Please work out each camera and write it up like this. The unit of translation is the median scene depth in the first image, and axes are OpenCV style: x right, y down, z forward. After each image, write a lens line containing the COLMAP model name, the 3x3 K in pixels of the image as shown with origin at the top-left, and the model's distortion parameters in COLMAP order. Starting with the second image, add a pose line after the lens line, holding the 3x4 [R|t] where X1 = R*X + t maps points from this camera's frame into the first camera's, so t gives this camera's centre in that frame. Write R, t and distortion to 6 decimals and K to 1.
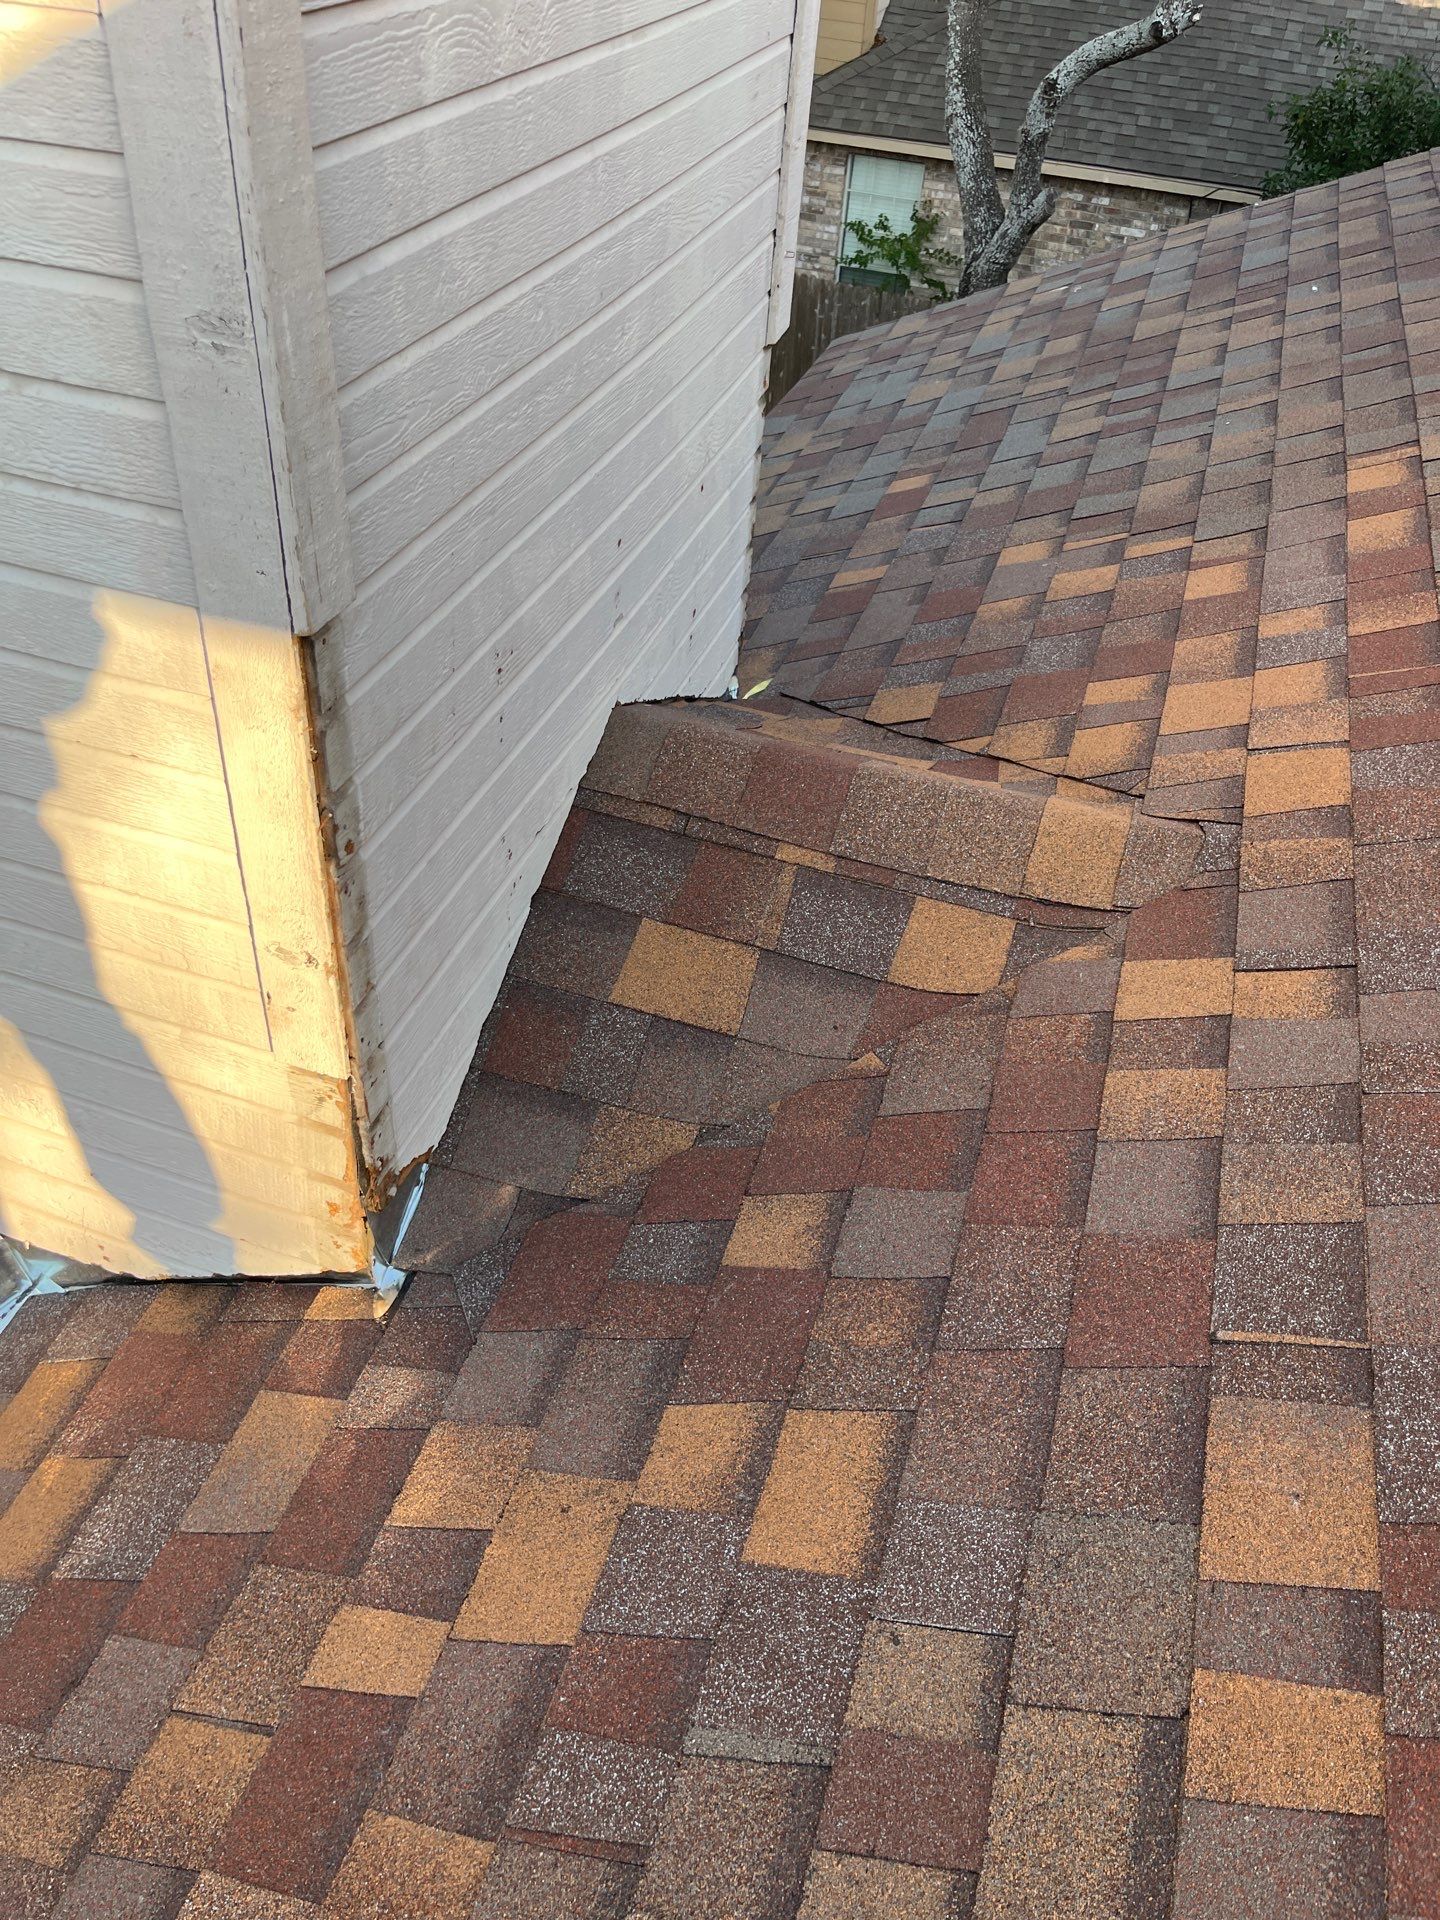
lens RADIAL K [[1459.6, 0, 712.1], [0, 1459.6, 969.9], [0, 0, 1]] dist [0.062410, -0.084909]
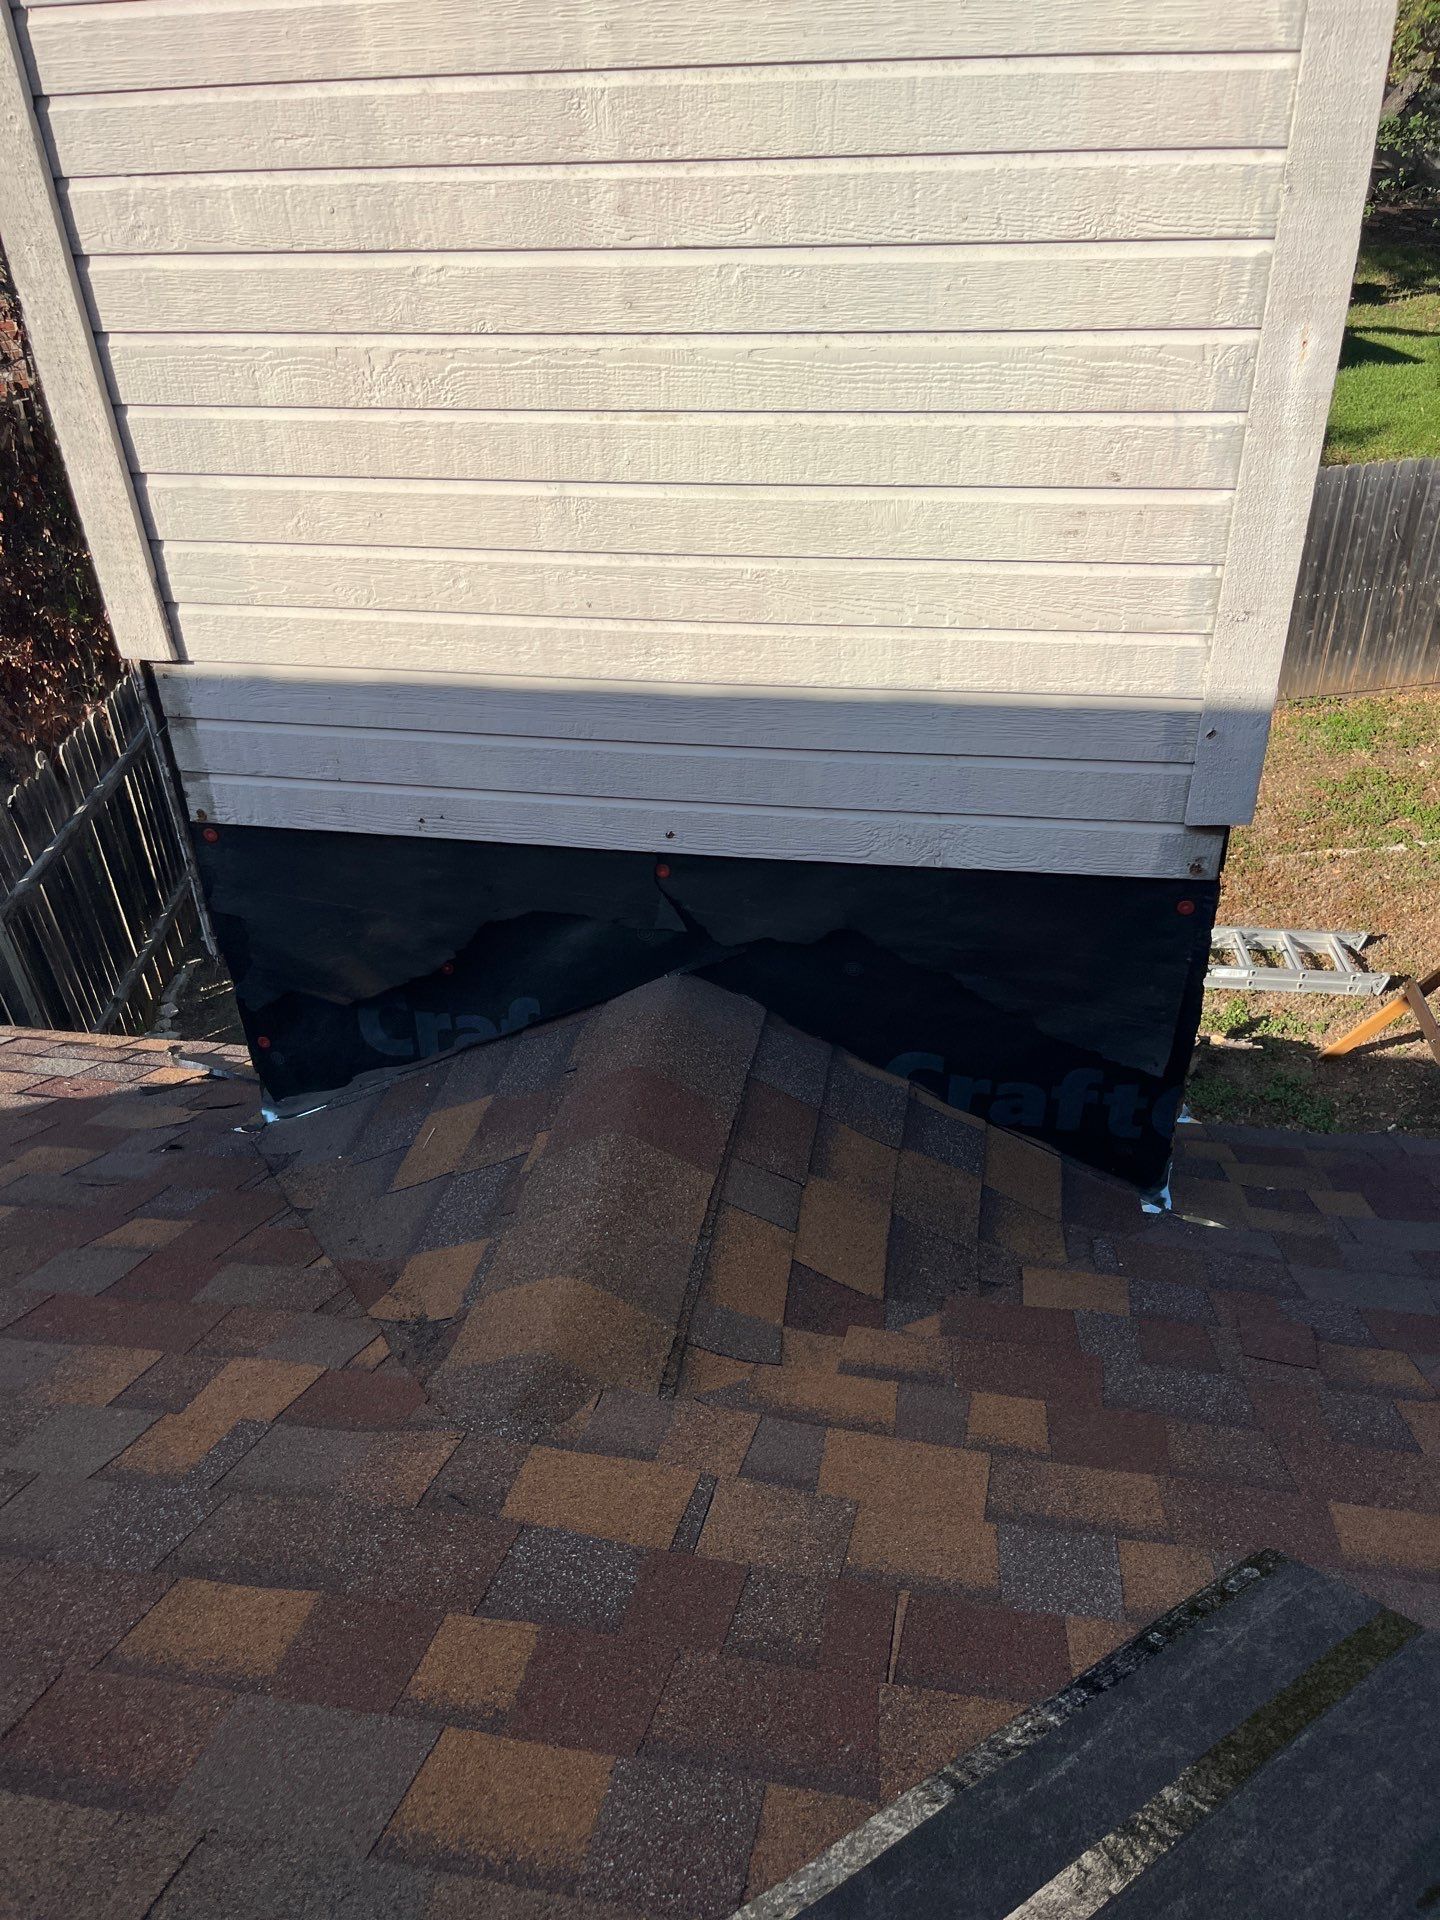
lens RADIAL K [[1459.6, 0, 731.4], [0, 1459.6, 949.3], [0, 0, 1]] dist [0.062410, -0.084909]
pose [[0.121620, 0.482497, -0.867413, 0.887501], [-0.608824, 0.726460, 0.318730, -0.580045], [0.783927, 0.489338, 0.382108, 0.648015]]
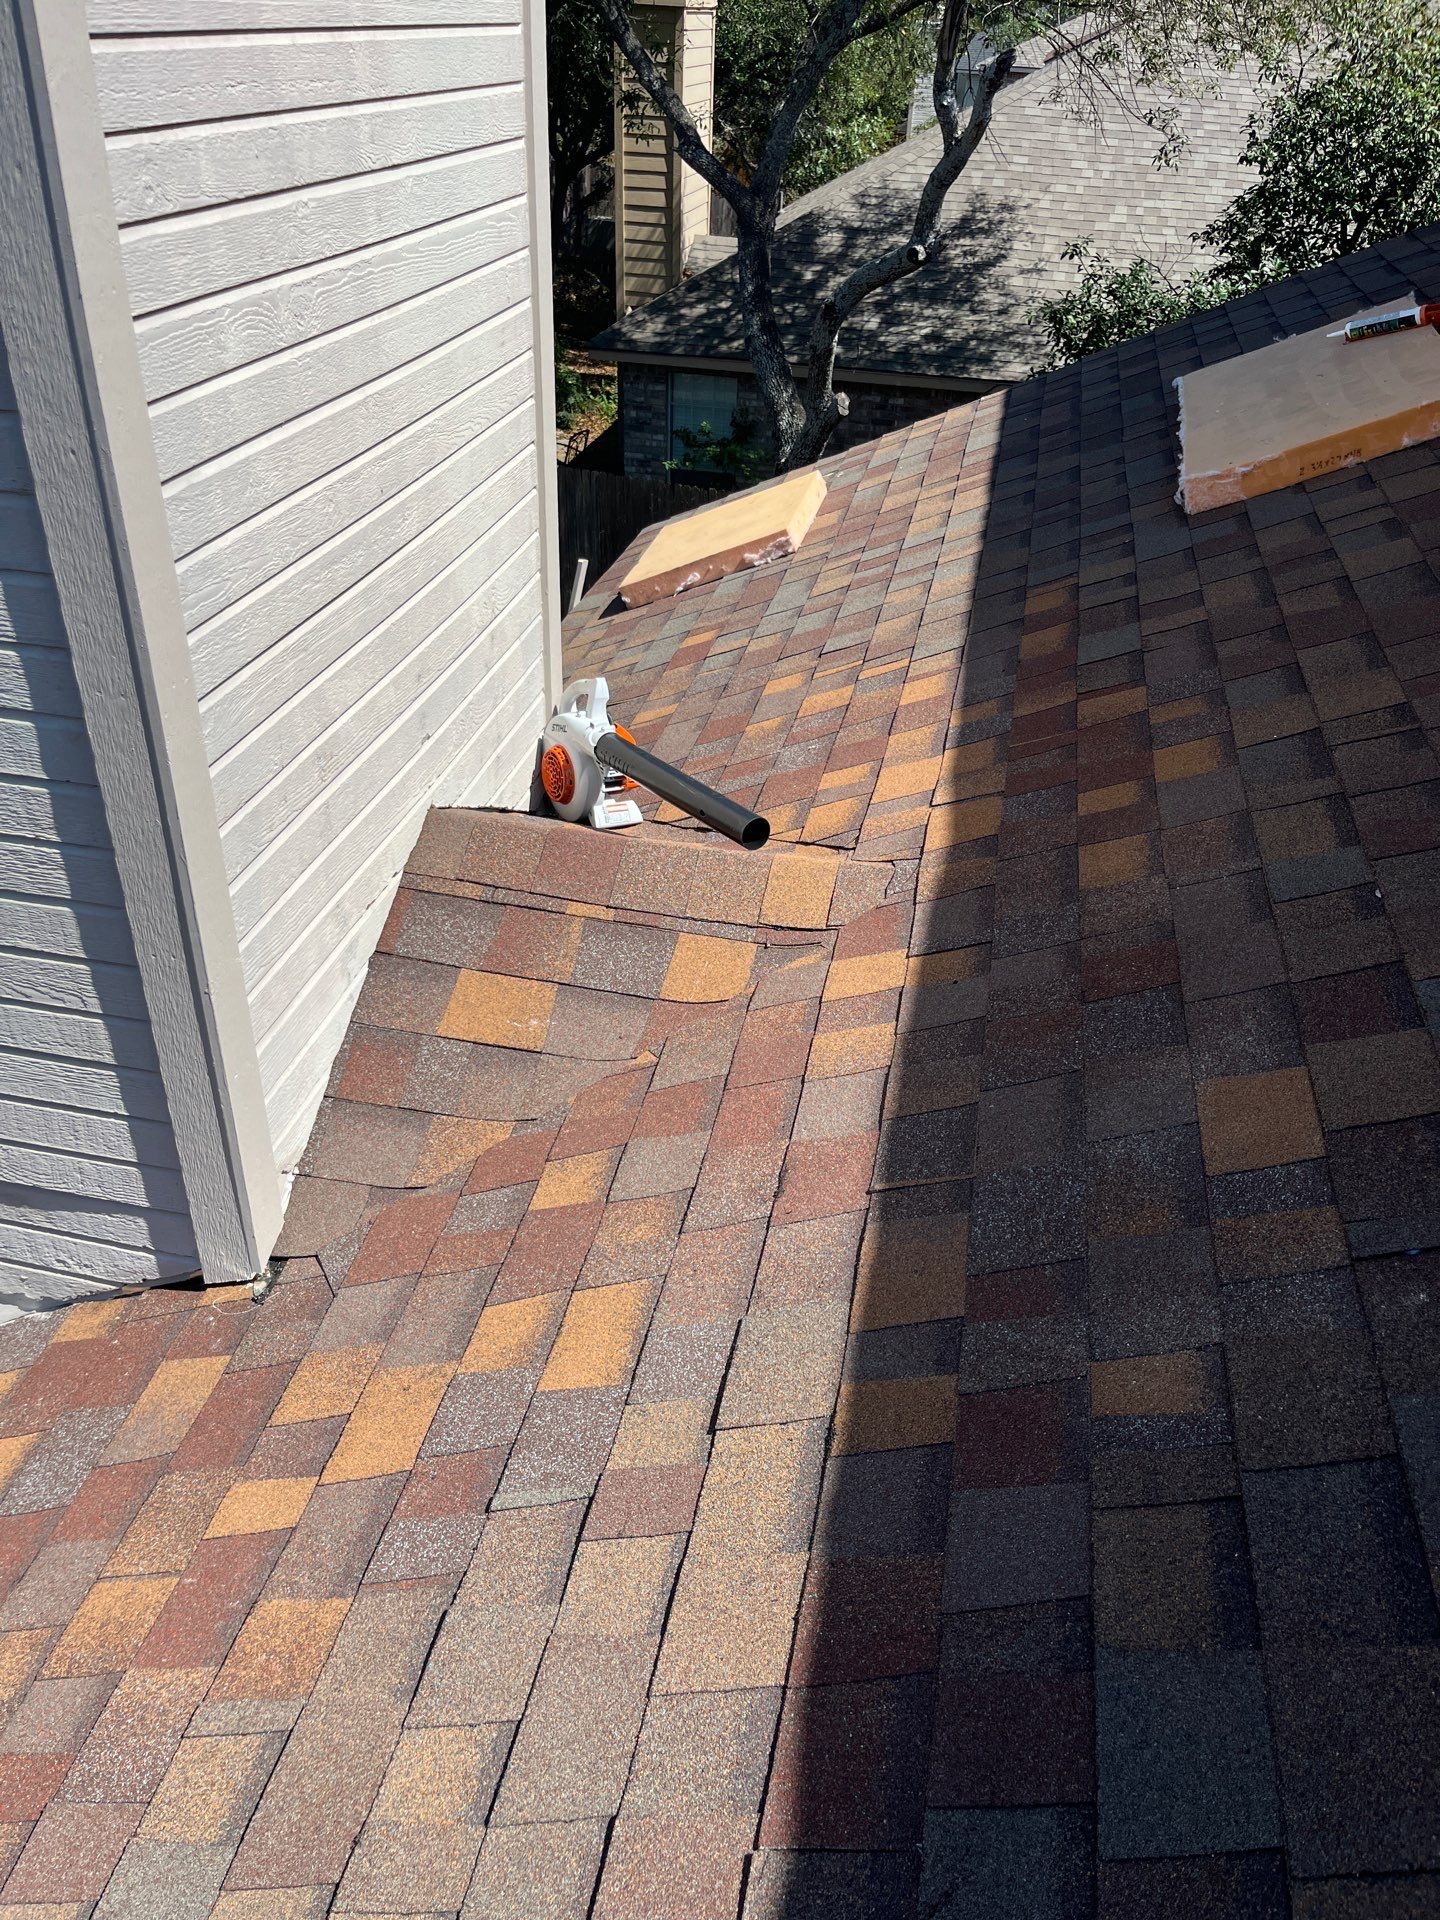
lens RADIAL K [[1459.6, 0, 733.5], [0, 1459.6, 975.3], [0, 0, 1]] dist [0.062410, -0.084909]
pose [[0.992966, -0.085096, 0.082322, 0.078207], [0.094042, 0.989281, -0.111711, 0.128458], [-0.071933, 0.118667, 0.990325, -0.243000]]
